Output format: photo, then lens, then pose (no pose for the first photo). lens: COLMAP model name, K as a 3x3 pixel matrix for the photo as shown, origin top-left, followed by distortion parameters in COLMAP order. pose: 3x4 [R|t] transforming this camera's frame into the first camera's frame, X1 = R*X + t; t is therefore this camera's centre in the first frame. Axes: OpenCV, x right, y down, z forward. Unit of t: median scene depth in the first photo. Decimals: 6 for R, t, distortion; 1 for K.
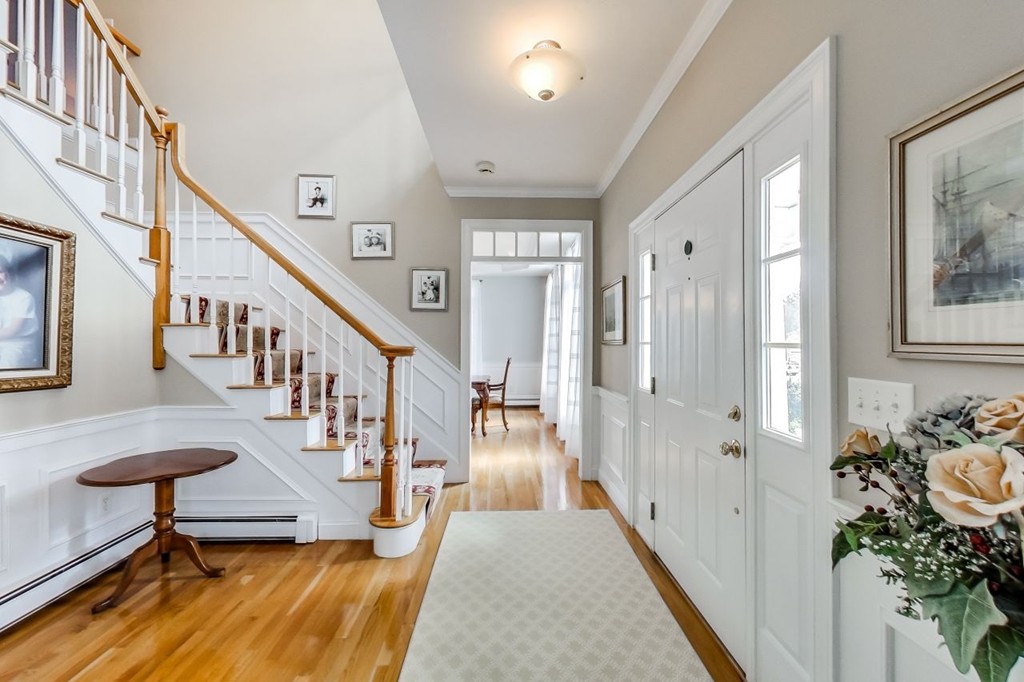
lens RADIAL K [[407.4, 0, 514.0], [0, 407.4, 339.6], [0, 0, 1]] dist [-0.001187, -0.000080]
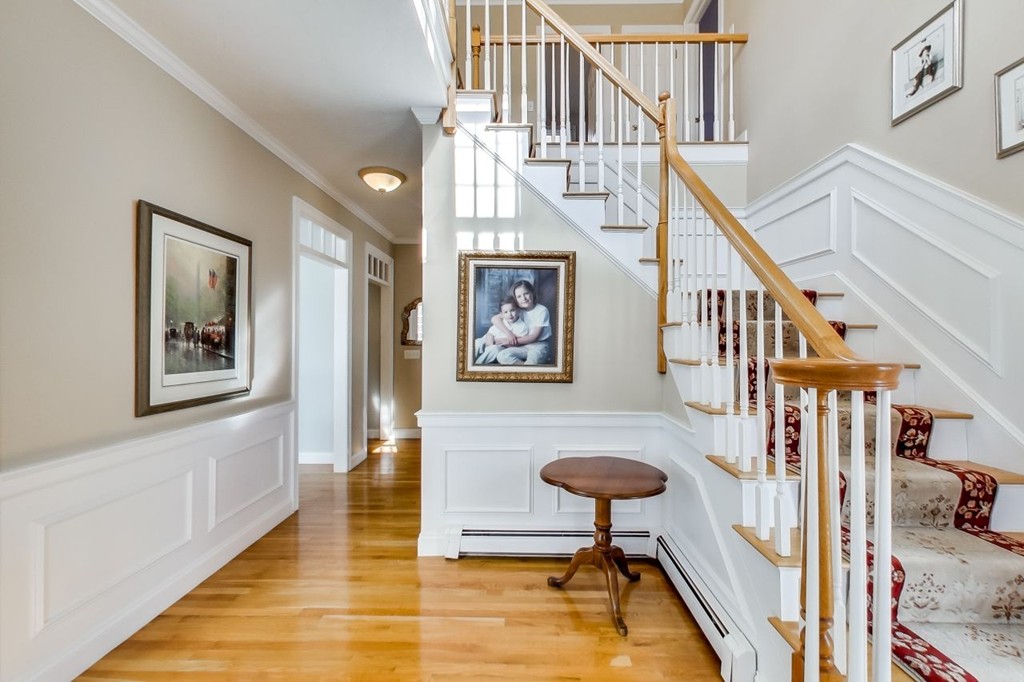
lens RADIAL K [[424.7, 0, 513.8], [0, 424.7, 341.0], [0, 0, 1]] dist [0.003558, 0.000211]
pose [[-0.042759, -0.006736, -0.999063, 0.151812], [0.006682, 0.999953, -0.007028, 0.002327], [0.999063, -0.006976, -0.042712, 0.891001]]
